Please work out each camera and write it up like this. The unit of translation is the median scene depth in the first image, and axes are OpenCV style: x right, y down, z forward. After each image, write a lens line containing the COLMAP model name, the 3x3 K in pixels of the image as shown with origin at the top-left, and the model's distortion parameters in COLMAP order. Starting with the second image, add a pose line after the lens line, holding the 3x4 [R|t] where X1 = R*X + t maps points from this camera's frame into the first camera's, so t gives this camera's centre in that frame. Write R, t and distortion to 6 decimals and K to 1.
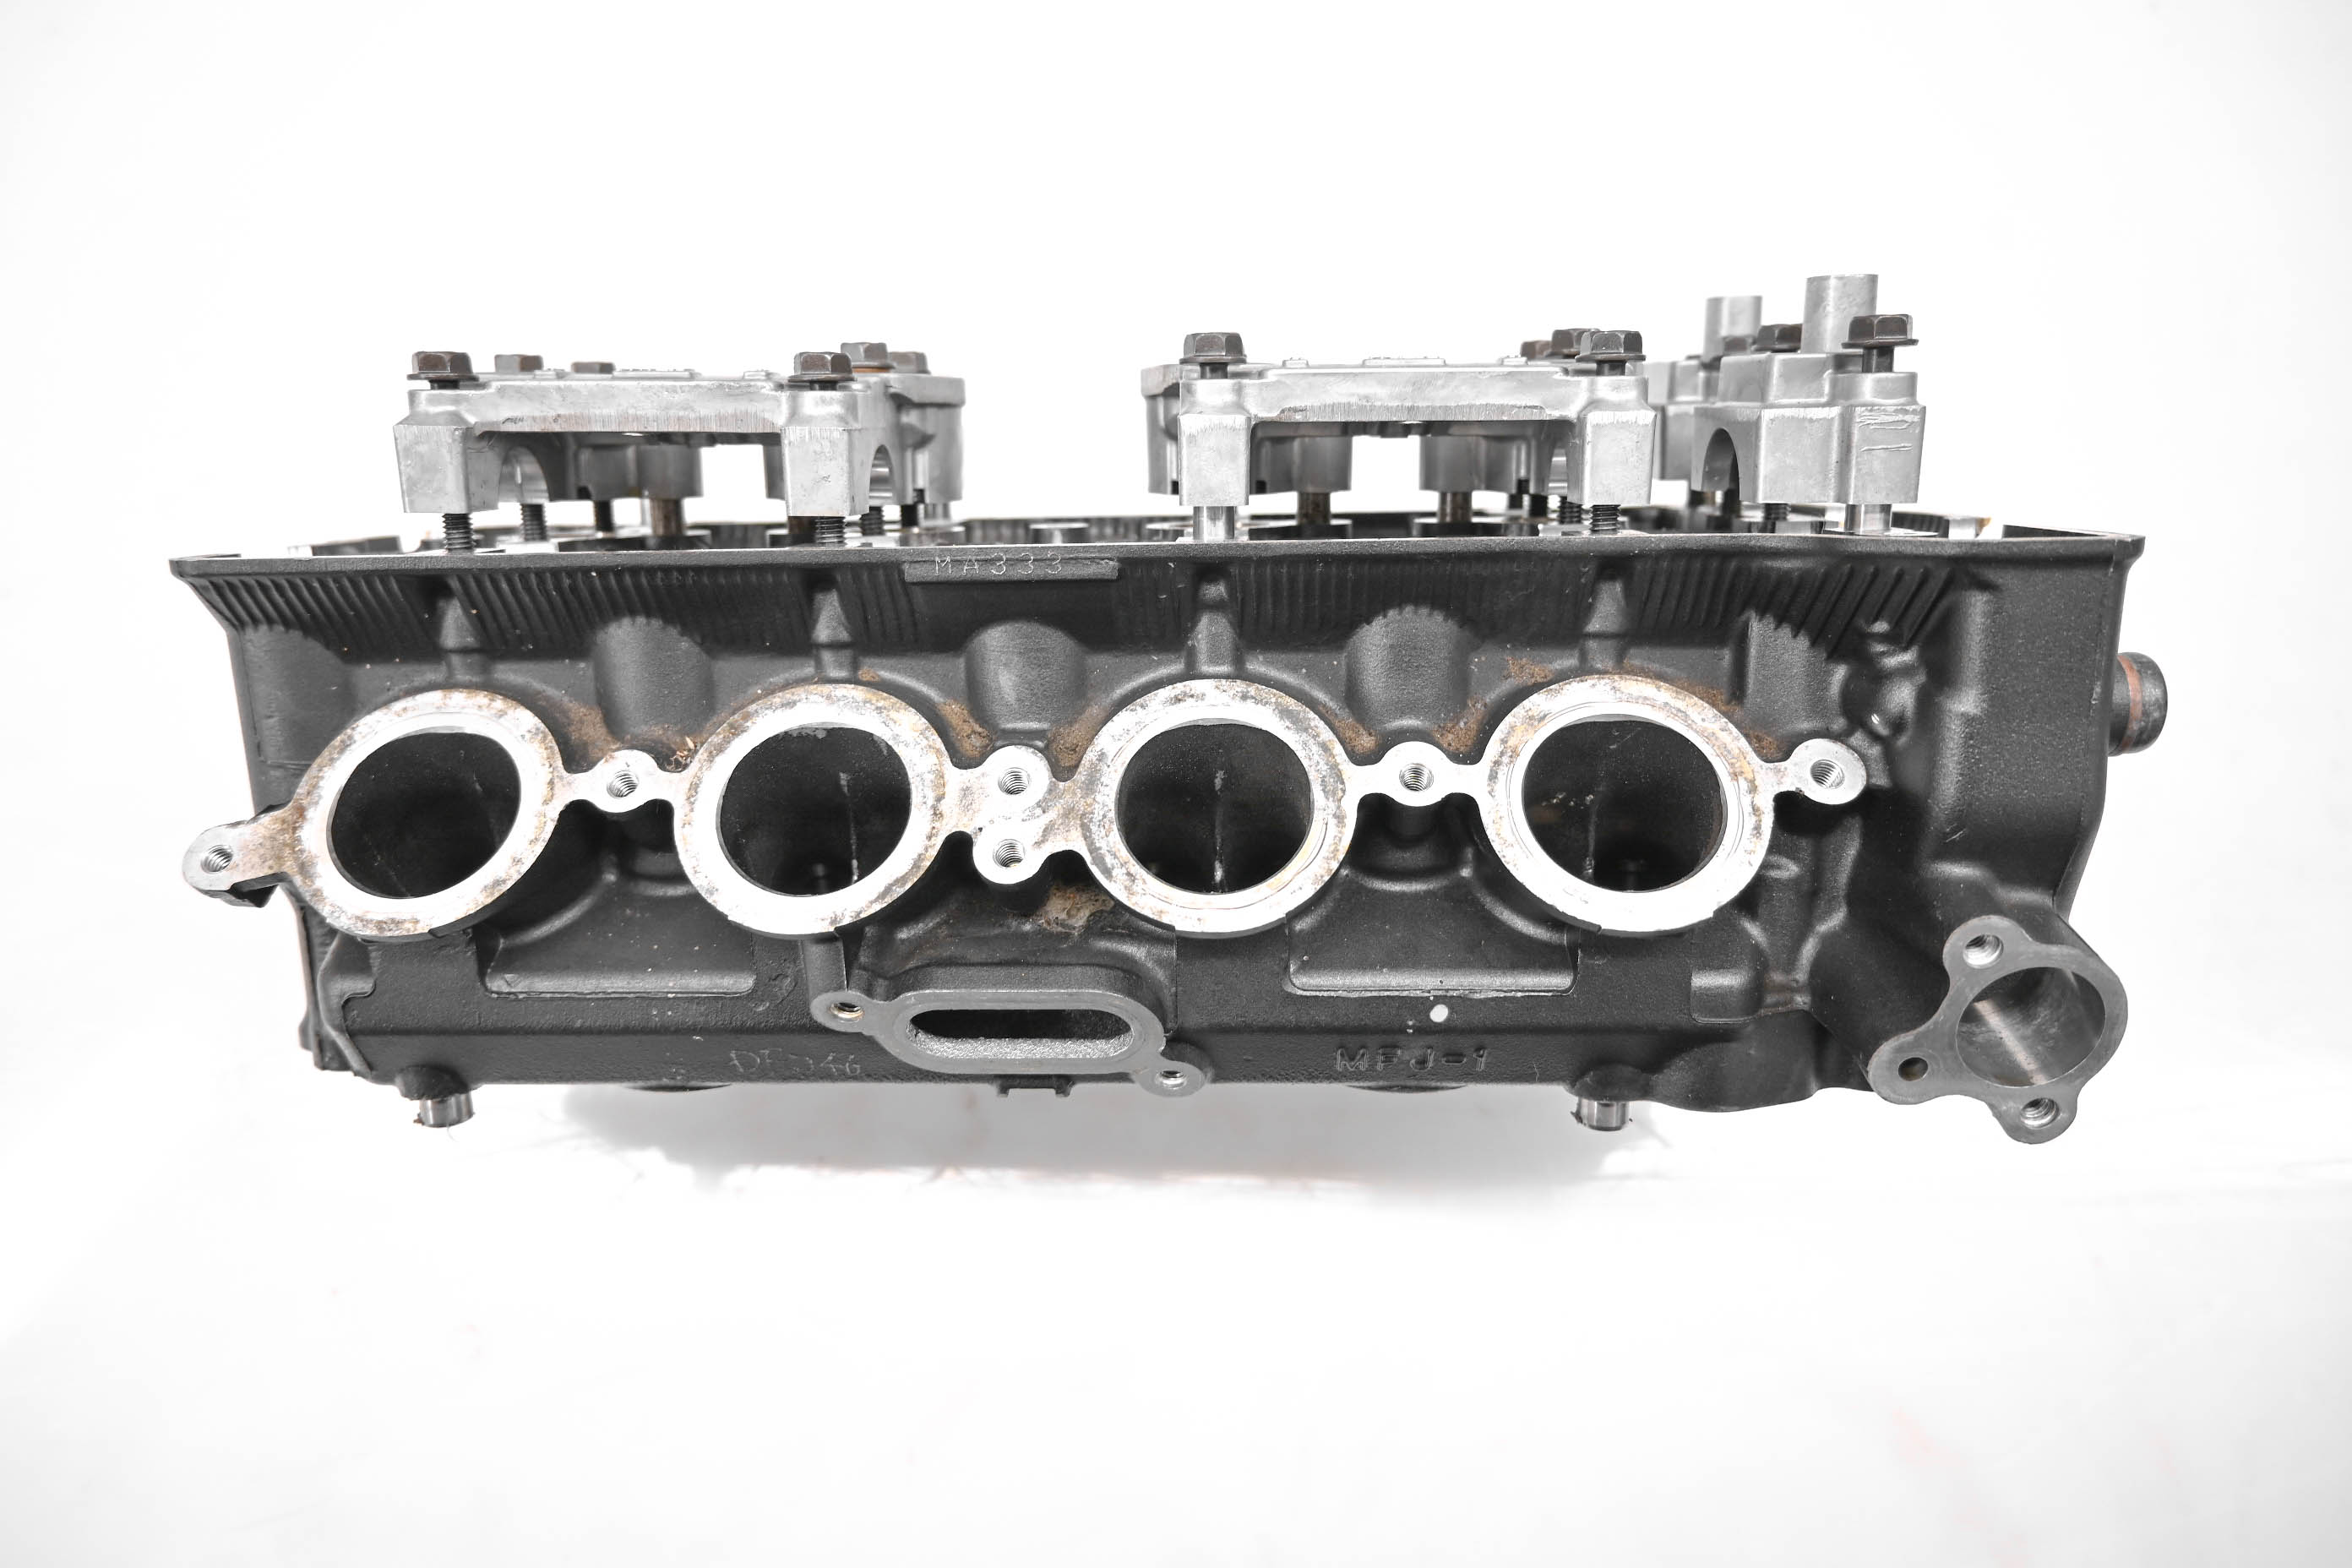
lens RADIAL K [[1609.6, 0, 1176.0], [0, 1609.6, 784.0], [0, 0, 1]] dist [0.001975, -0.002517]
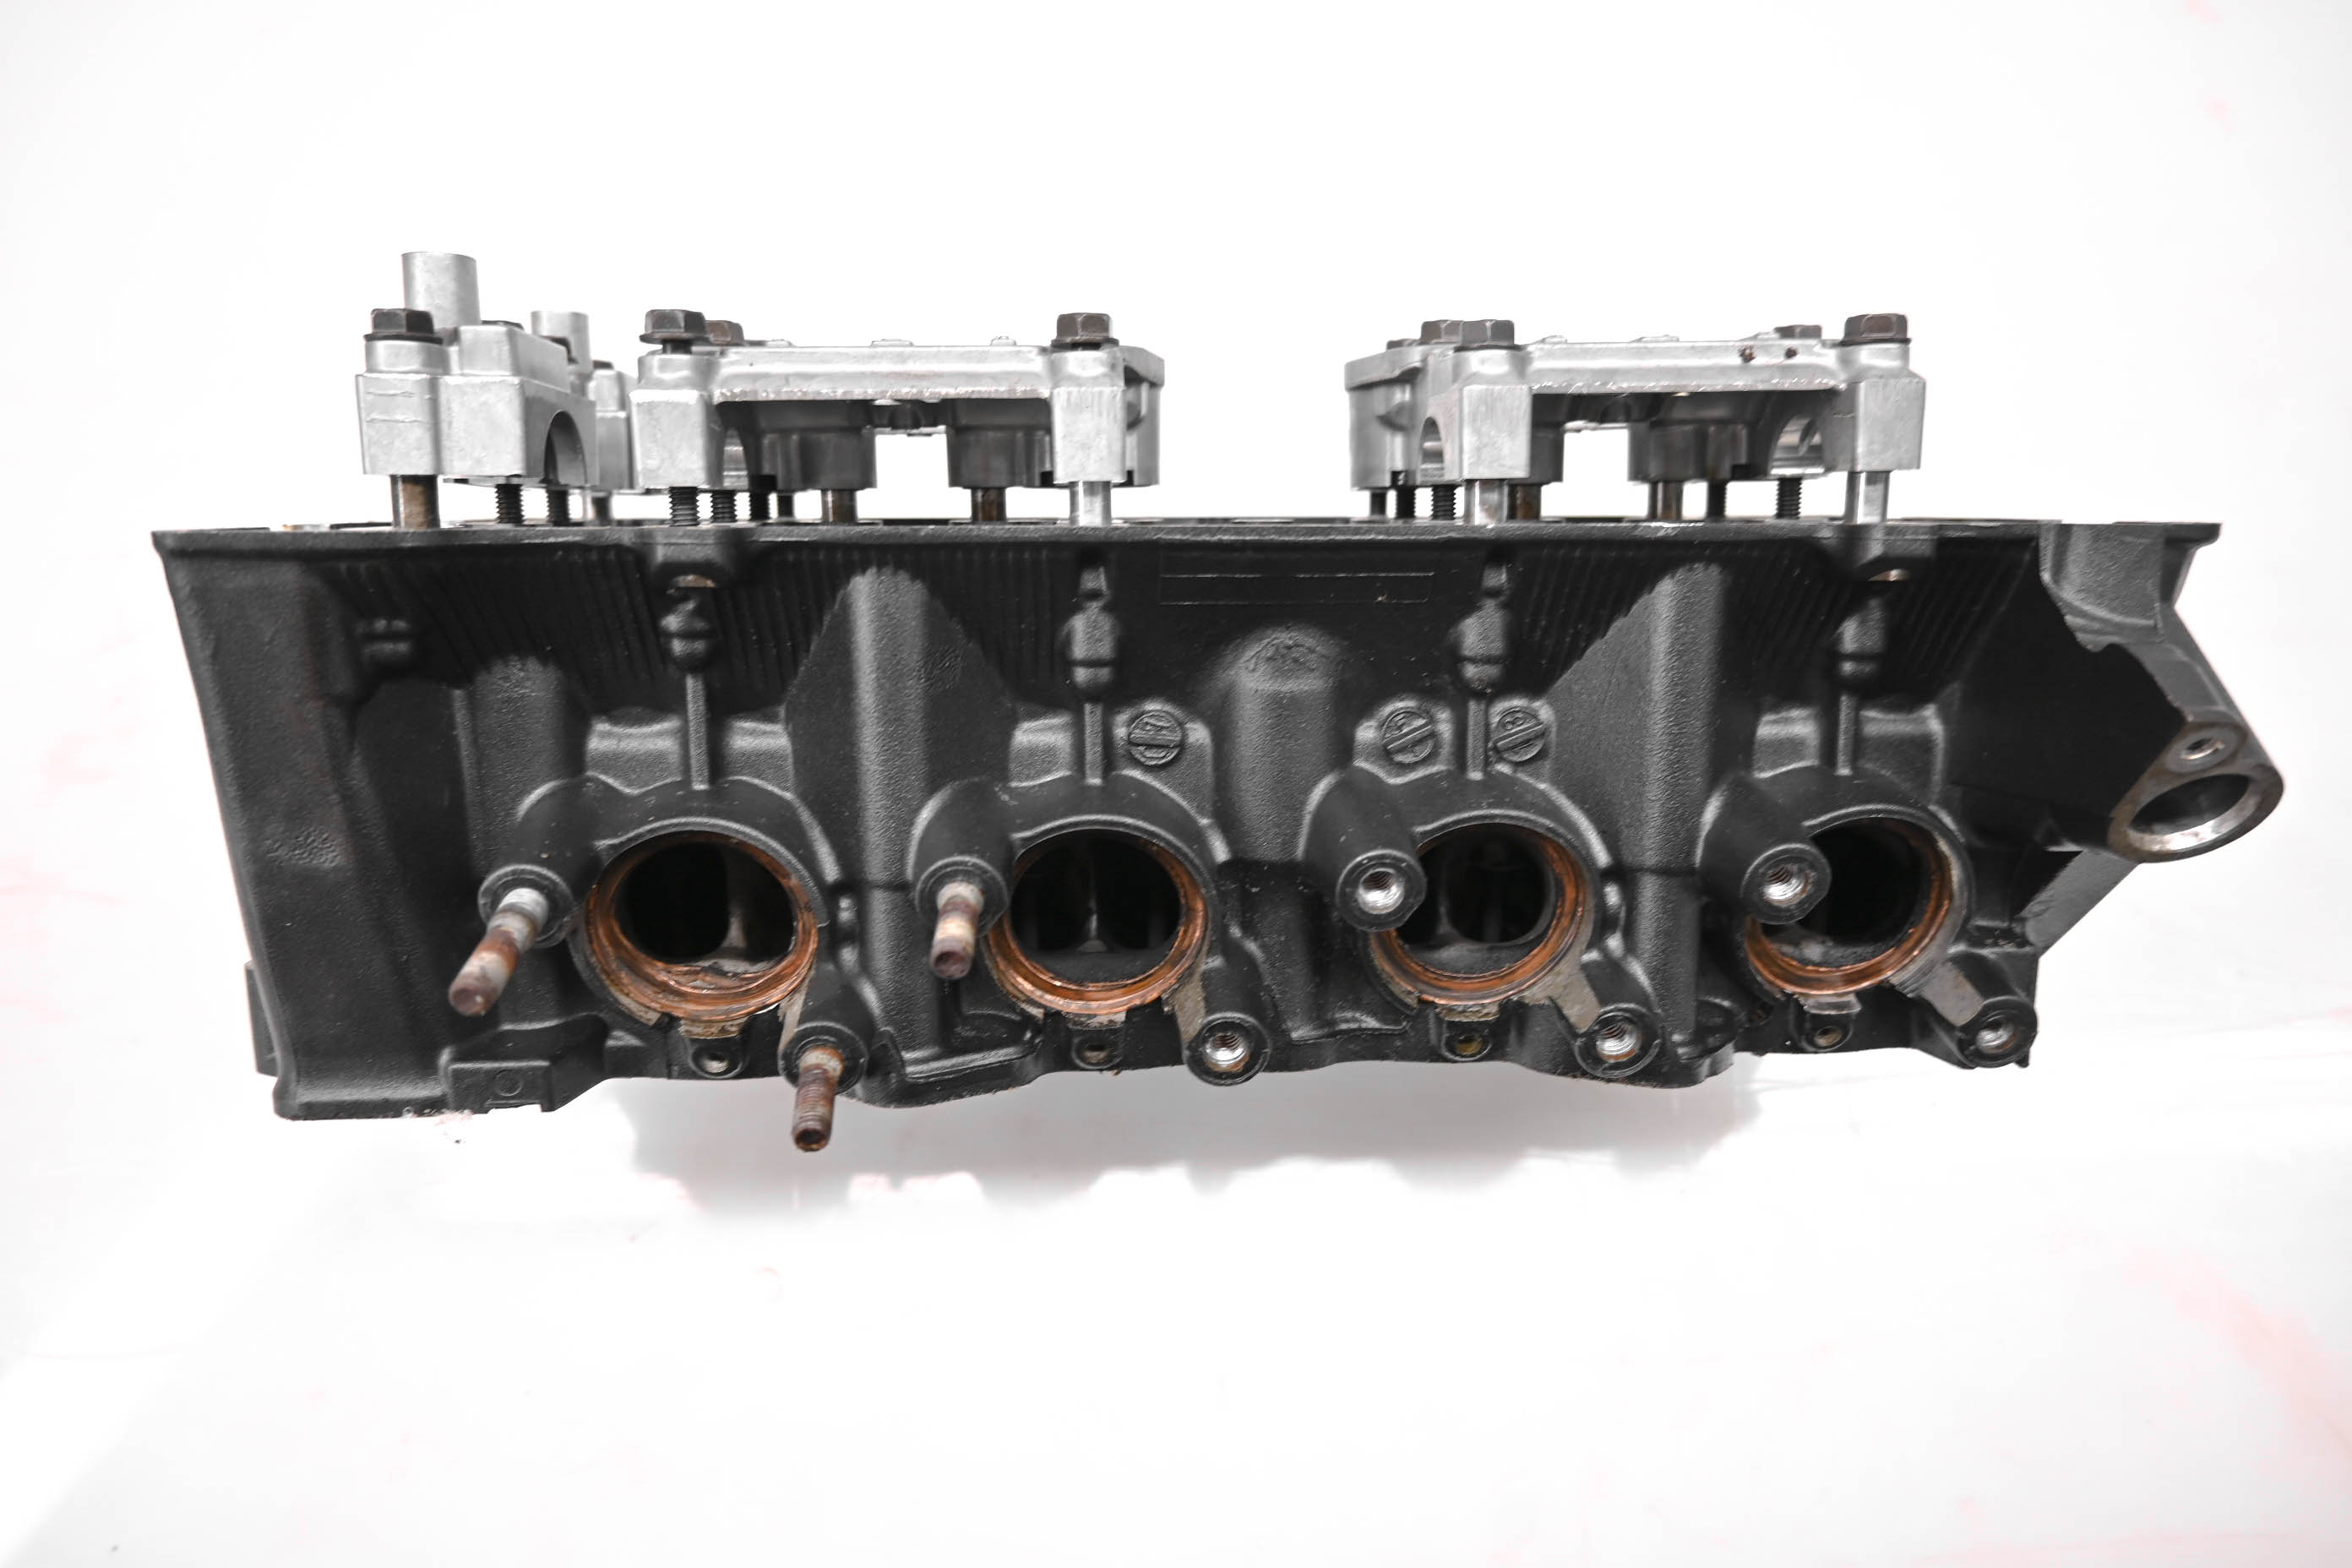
lens RADIAL K [[1613.8, 0, 1176.0], [0, 1613.8, 784.0], [0, 0, 1]] dist [0.109536, 0.000199]
pose [[0.989586, -0.015112, 0.143147, -0.219352], [0.014027, 0.999865, 0.008583, -0.004629], [-0.143257, -0.006485, 0.989664, 0.029862]]
